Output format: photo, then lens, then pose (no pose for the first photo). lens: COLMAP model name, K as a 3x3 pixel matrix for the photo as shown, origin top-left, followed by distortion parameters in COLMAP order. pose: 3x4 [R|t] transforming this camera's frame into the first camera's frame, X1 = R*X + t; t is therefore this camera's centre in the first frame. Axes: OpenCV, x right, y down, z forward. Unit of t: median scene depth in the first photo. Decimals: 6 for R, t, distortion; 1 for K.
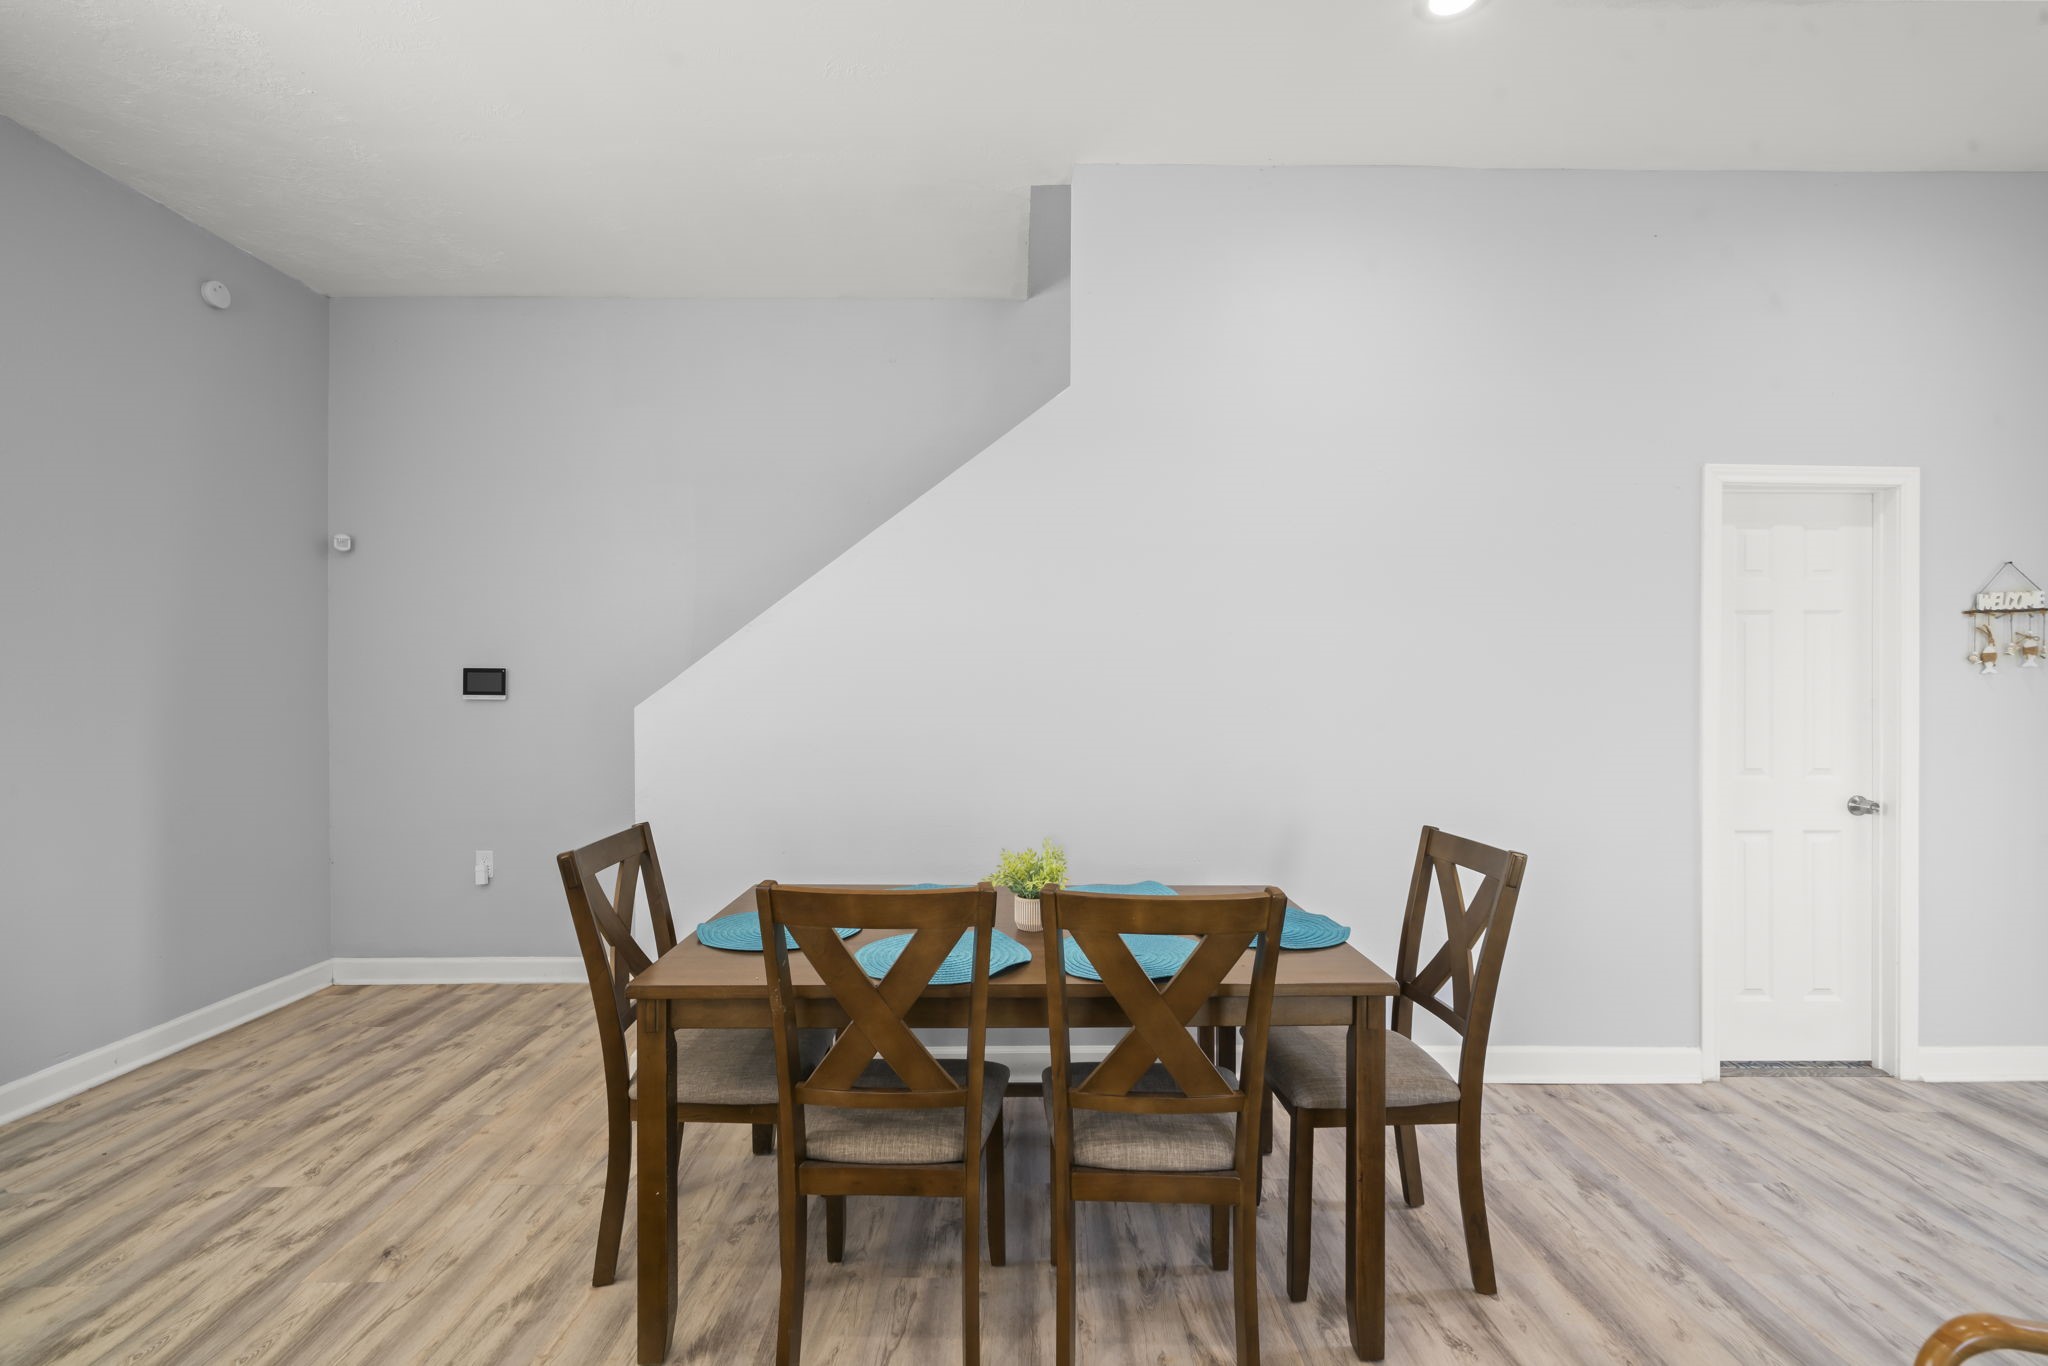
lens RADIAL K [[929.4, 0, 1022.0], [0, 929.4, 691.9], [0, 0, 1]] dist [0.002802, 0.000136]
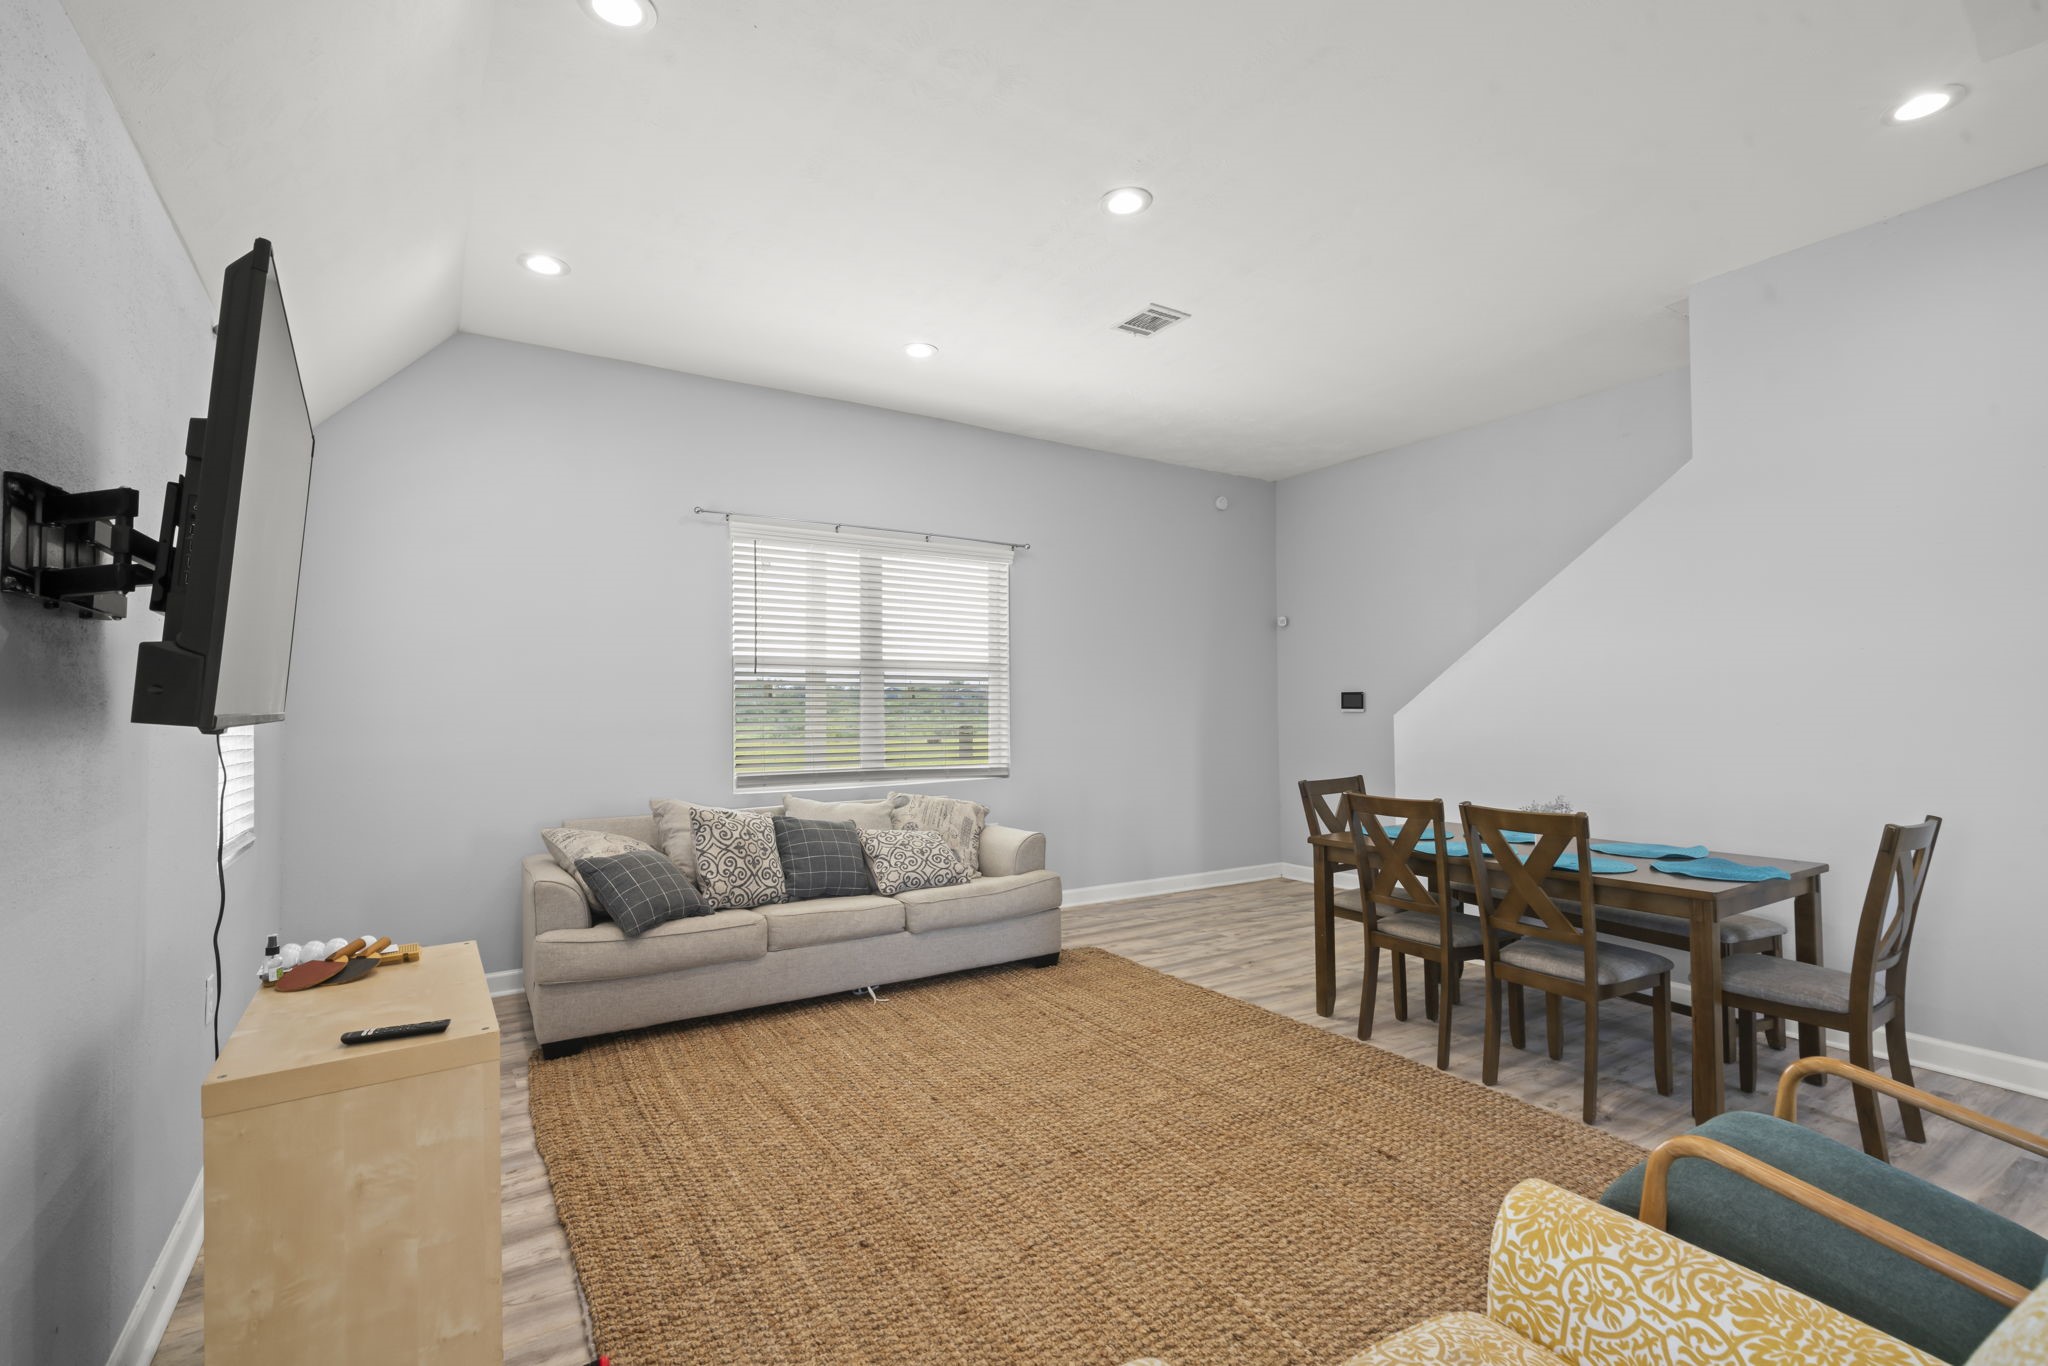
lens RADIAL K [[929.4, 0, 1022.0], [0, 929.4, 691.9], [0, 0, 1]] dist [0.002802, 0.000136]
pose [[0.529831, -0.022328, -0.847809, 0.861224], [0.006488, 0.999731, -0.022275, 0.010939], [0.848078, 0.006301, 0.529833, -0.589958]]
